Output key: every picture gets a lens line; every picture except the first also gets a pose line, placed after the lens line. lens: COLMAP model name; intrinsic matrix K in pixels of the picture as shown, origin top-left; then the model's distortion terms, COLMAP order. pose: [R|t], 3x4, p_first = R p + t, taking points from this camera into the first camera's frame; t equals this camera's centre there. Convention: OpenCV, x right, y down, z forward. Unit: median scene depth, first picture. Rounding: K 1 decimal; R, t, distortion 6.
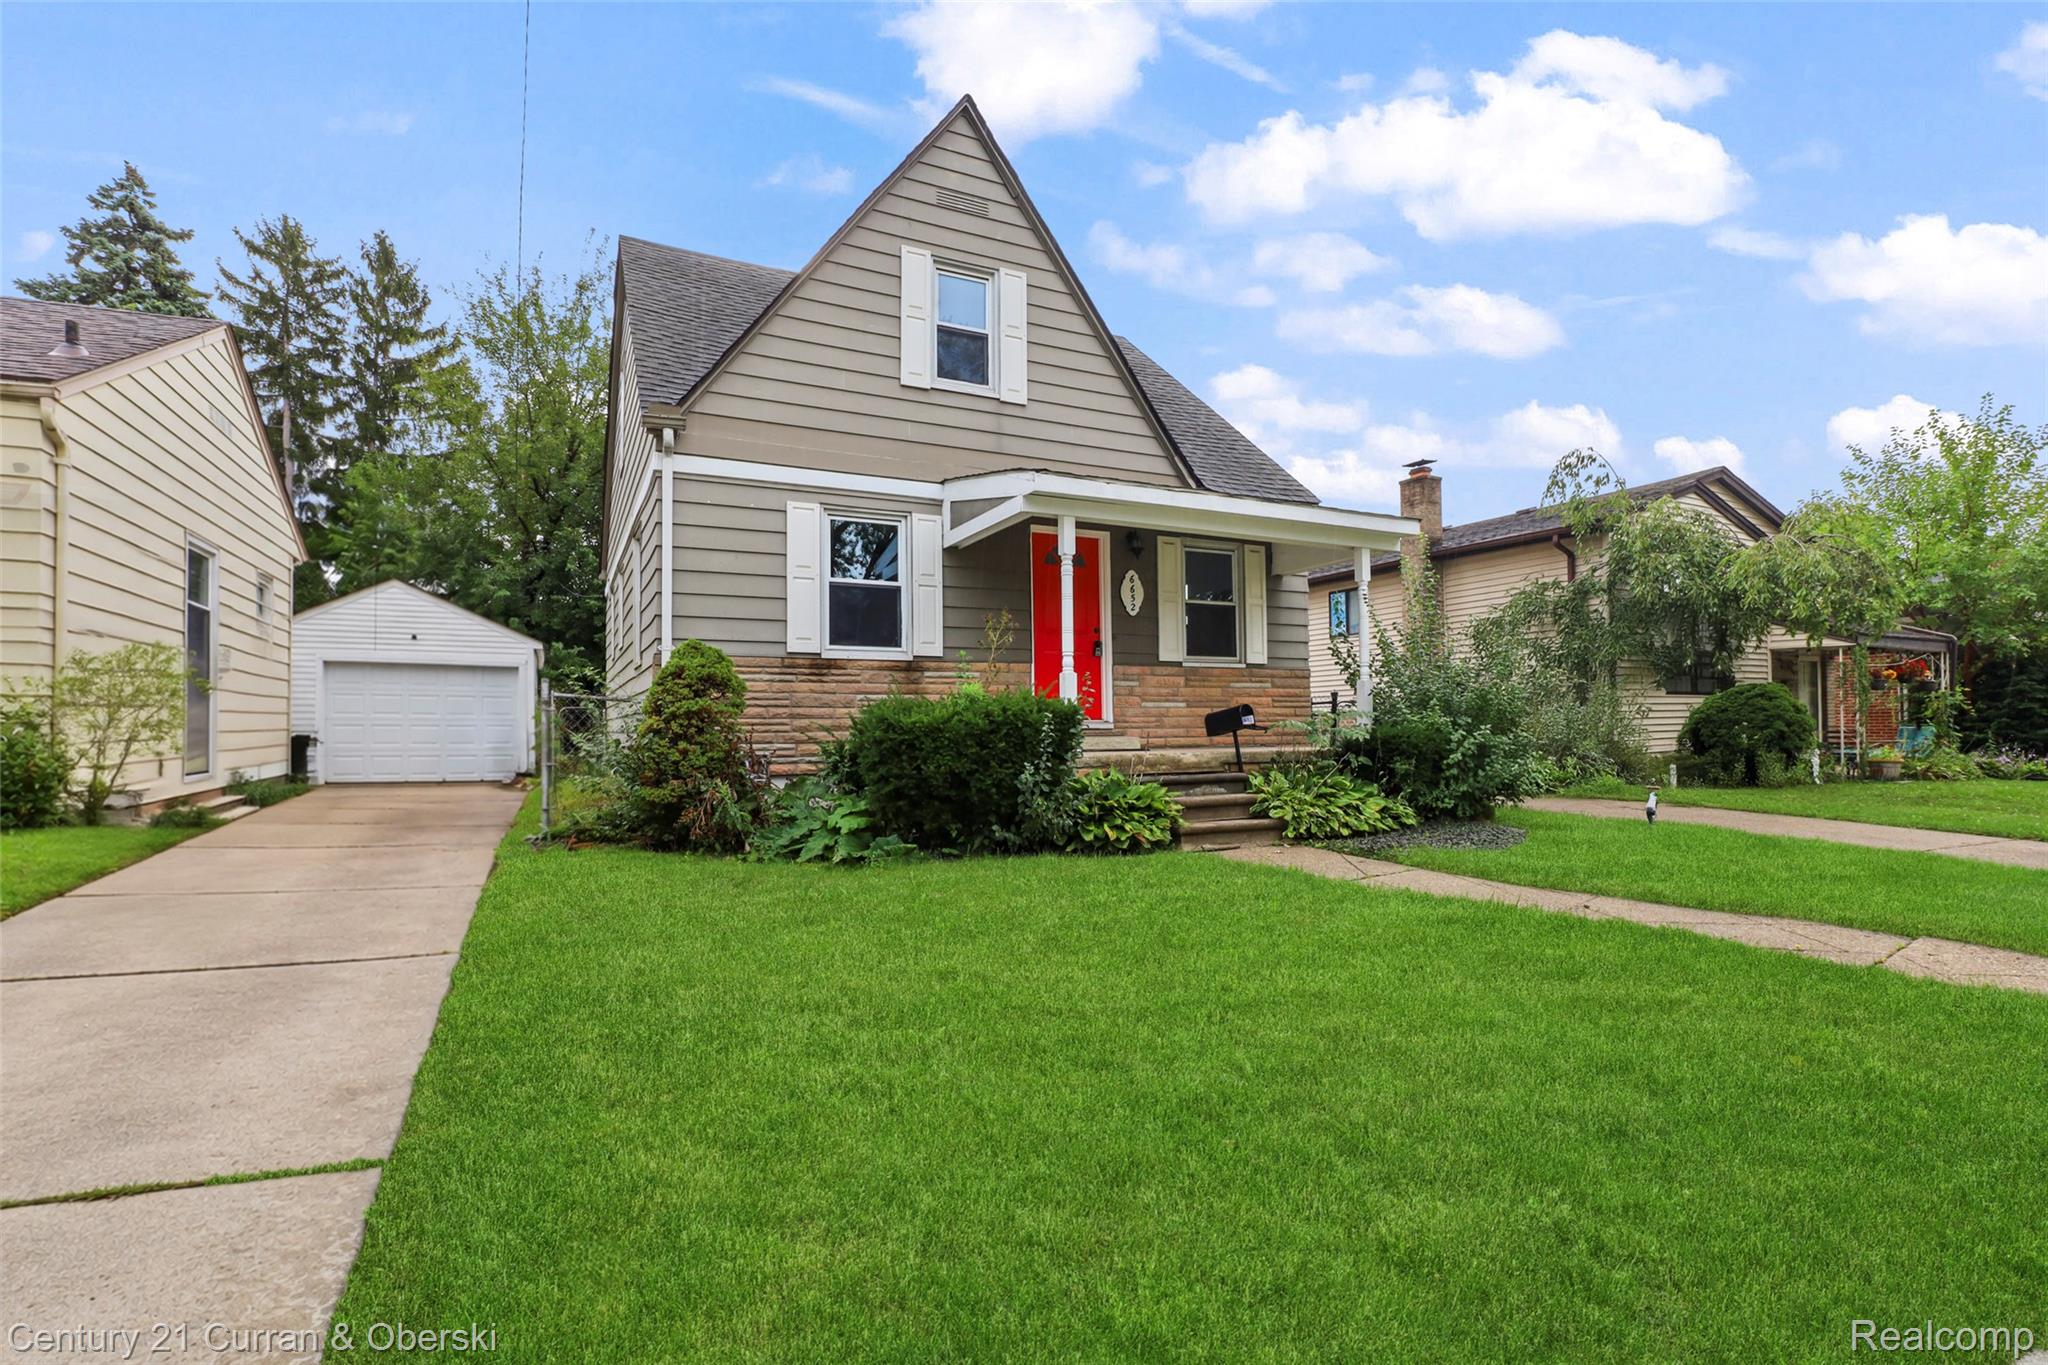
lens RADIAL K [[959.5, 0, 1022.3], [0, 959.5, 721.5], [0, 0, 1]] dist [-0.022986, 0.002248]
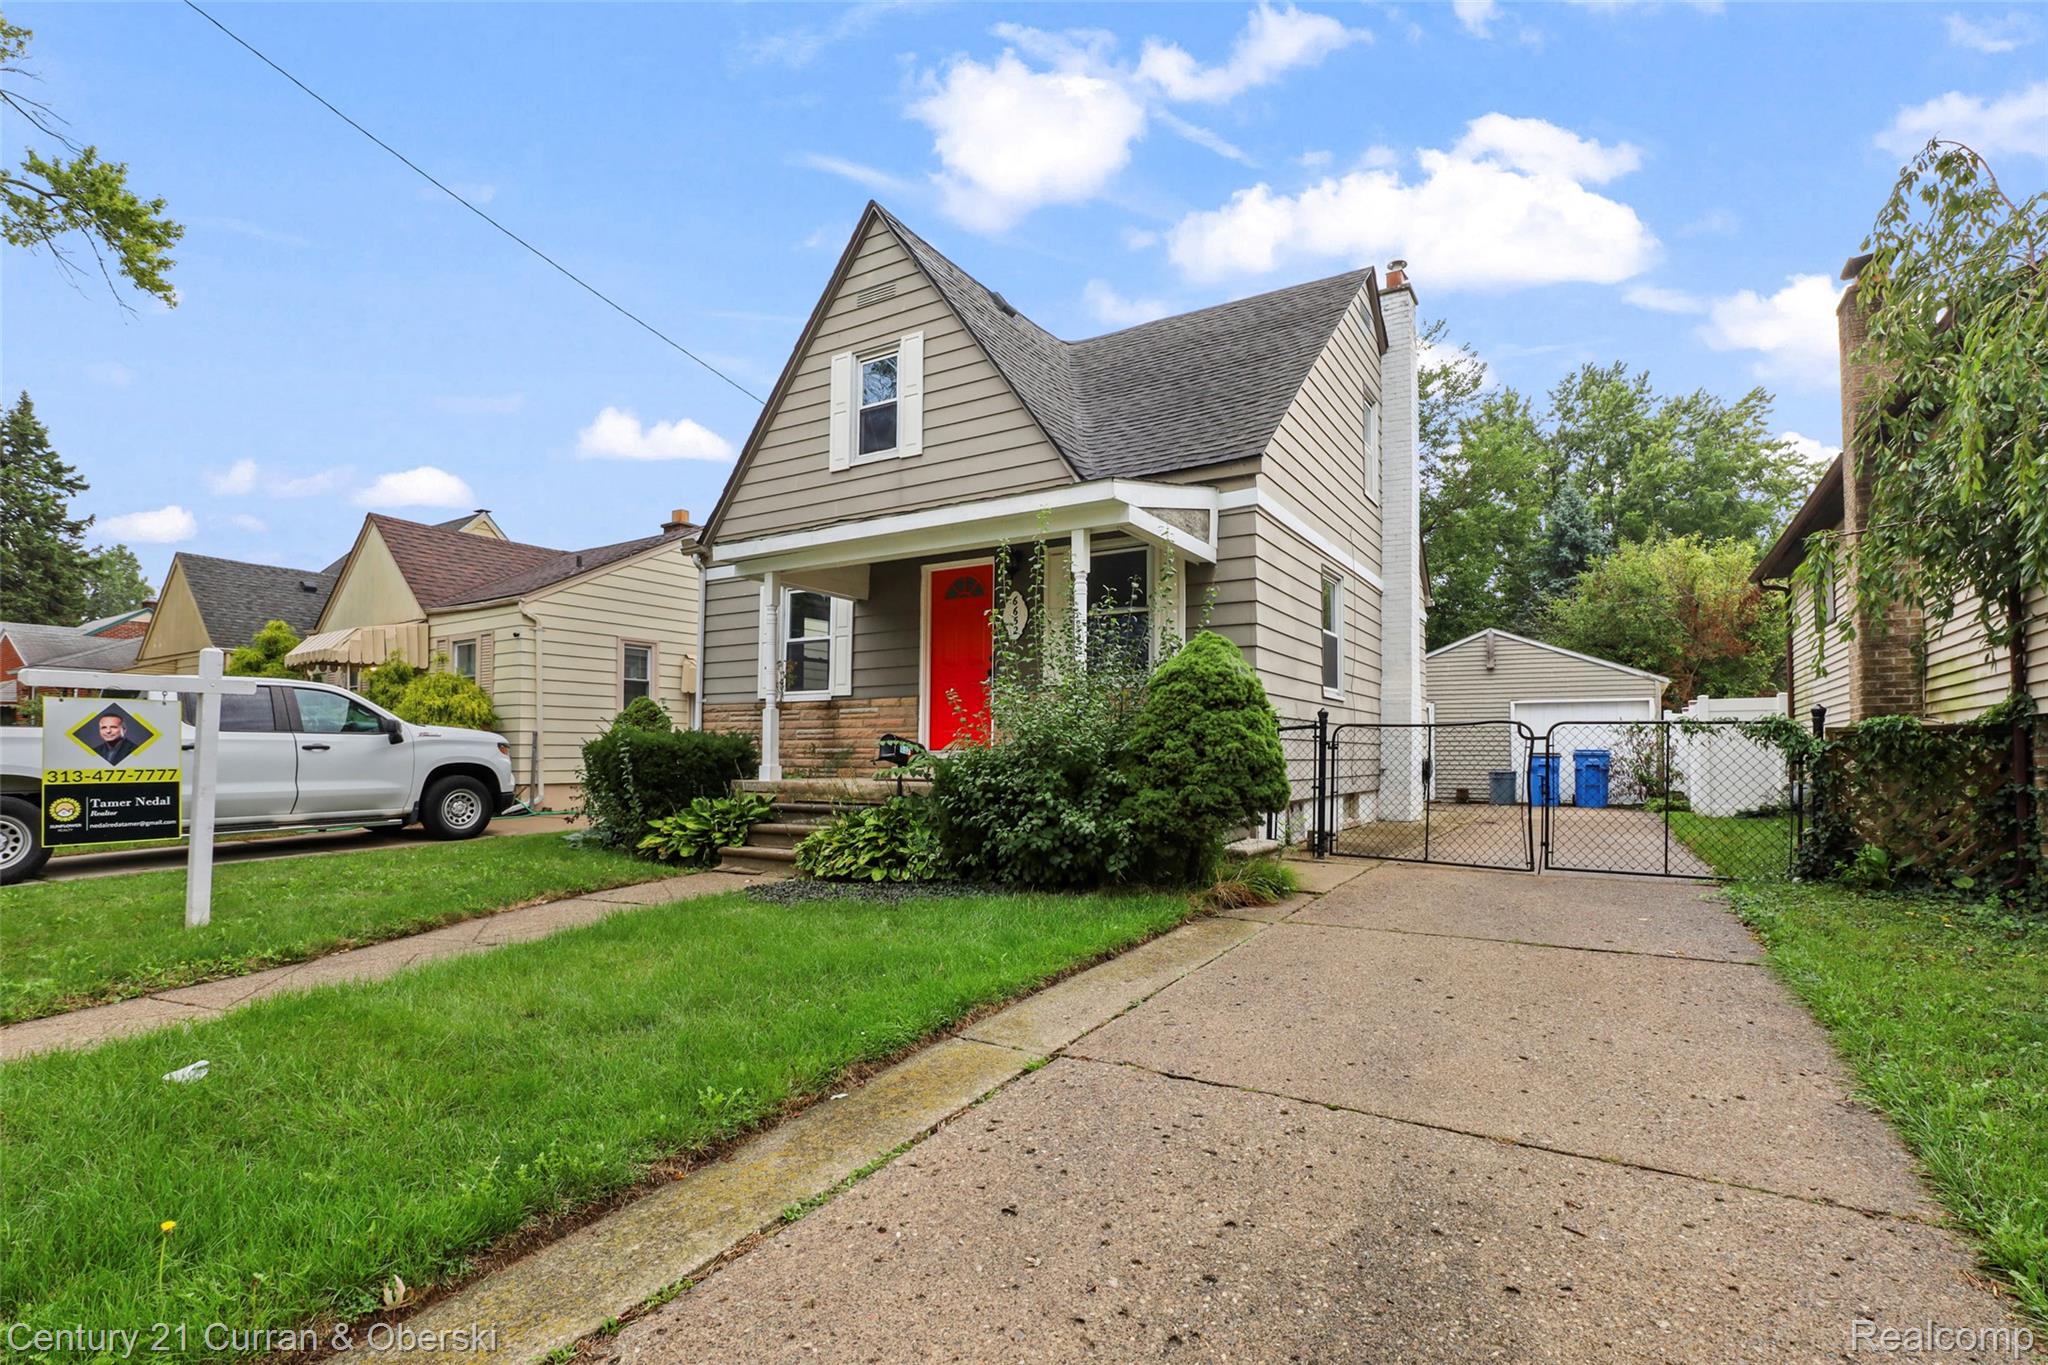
lens RADIAL K [[959.5, 0, 1033.5], [0, 959.5, 739.7], [0, 0, 1]] dist [-0.022986, 0.002248]
pose [[0.533799, -0.005614, -0.845593, 0.968219], [-0.002782, 0.999961, -0.008394, -0.004469], [0.845607, 0.006833, 0.533762, 0.538916]]
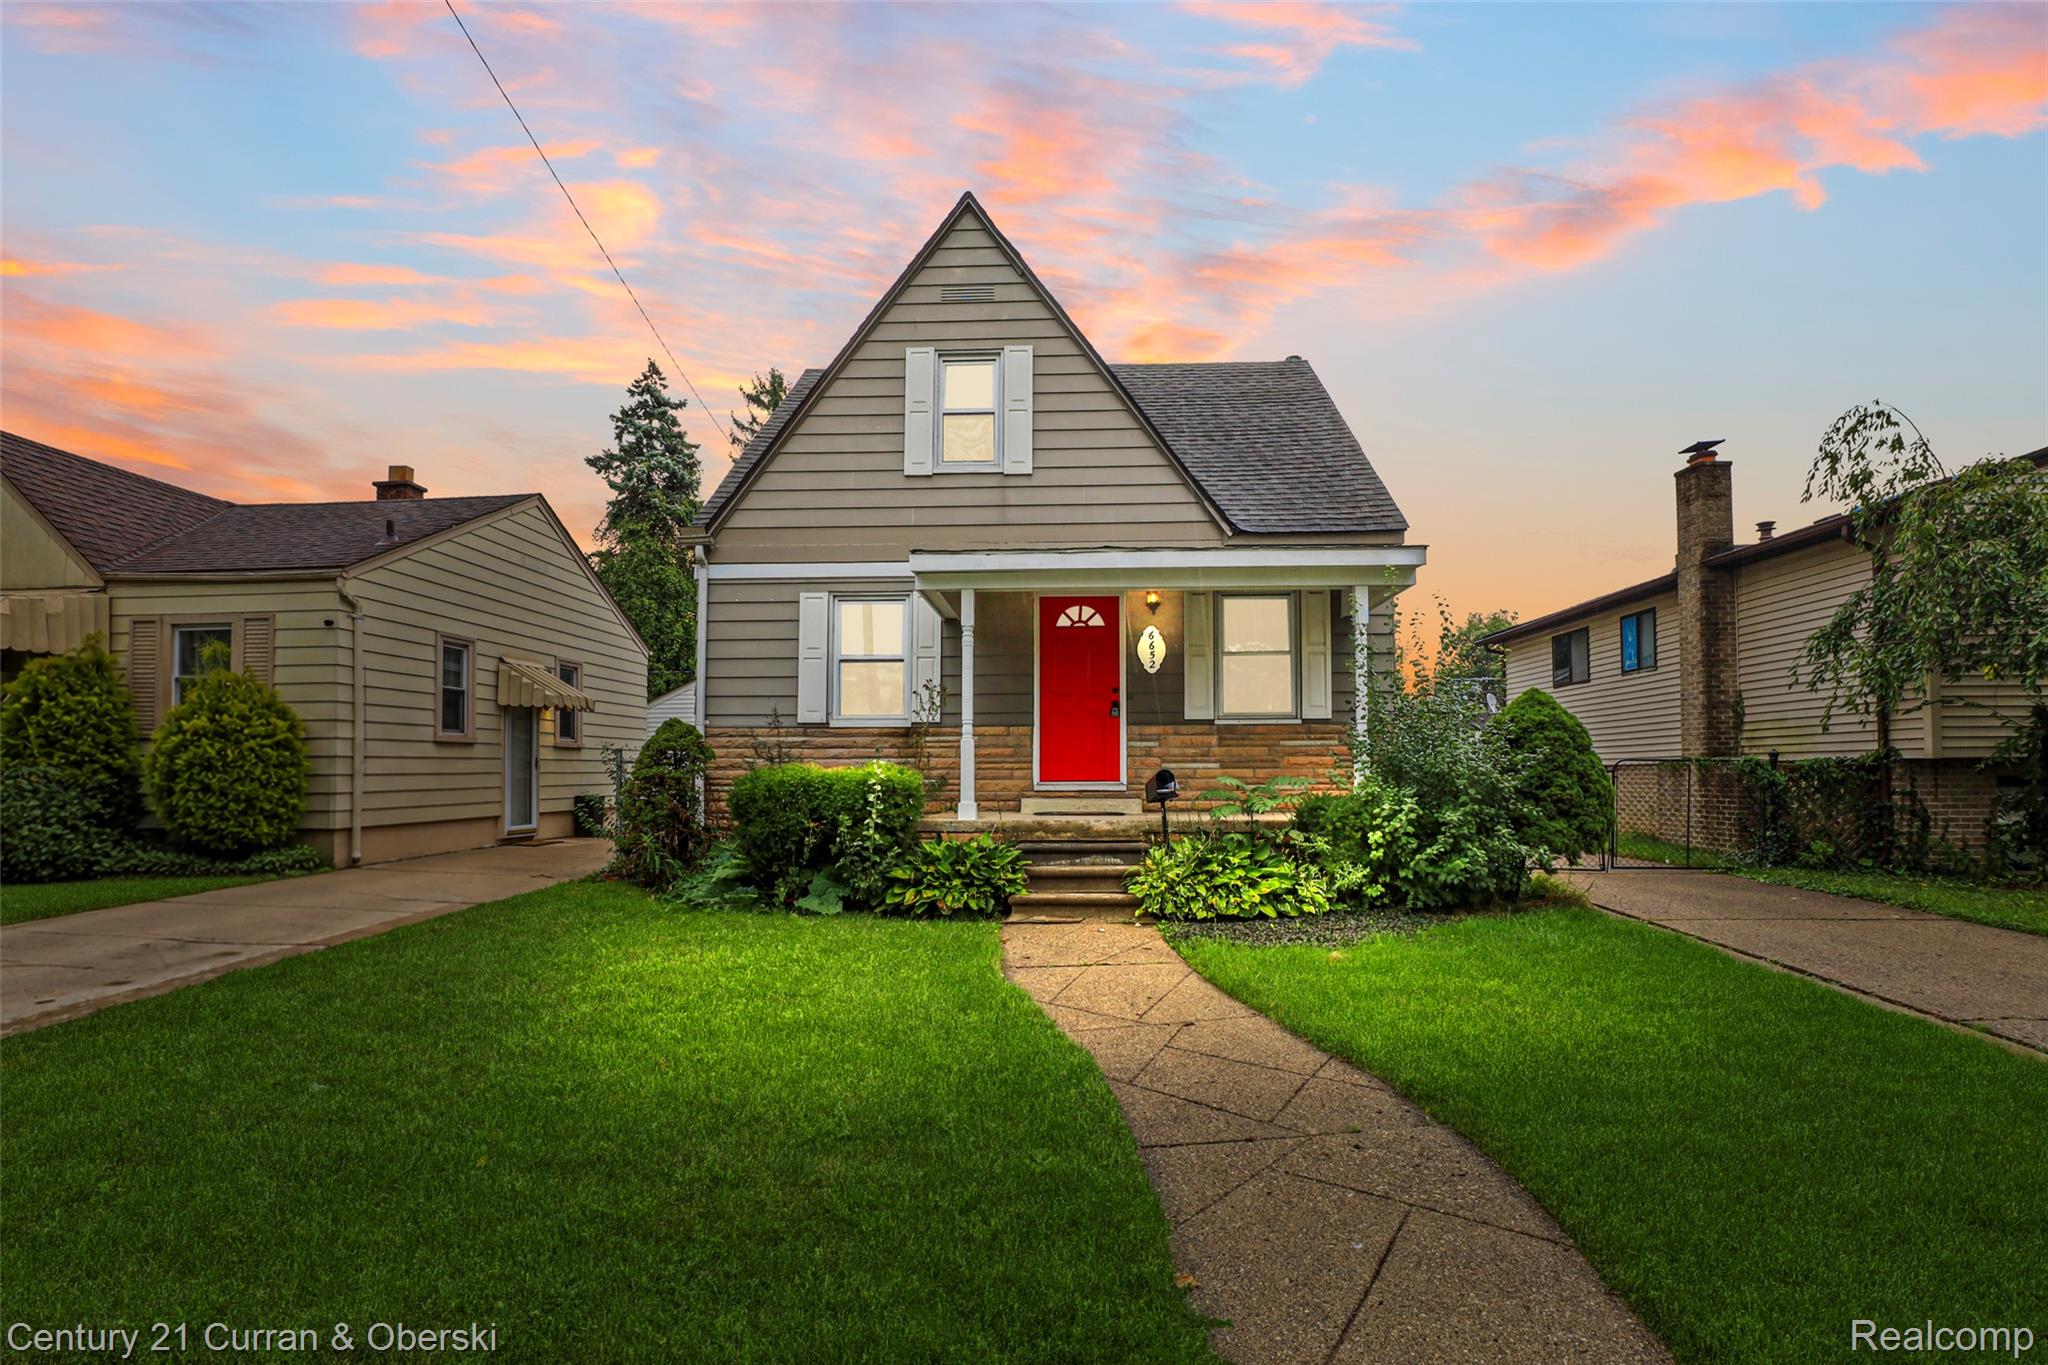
lens RADIAL K [[959.5, 0, 1008.4], [0, 959.5, 757.1], [0, 0, 1]] dist [-0.022986, 0.002248]
pose [[0.875111, -0.000743, -0.483922, 0.478111], [-0.001448, 0.999990, -0.004155, -0.022893], [0.483921, 0.004336, 0.875101, 0.090890]]
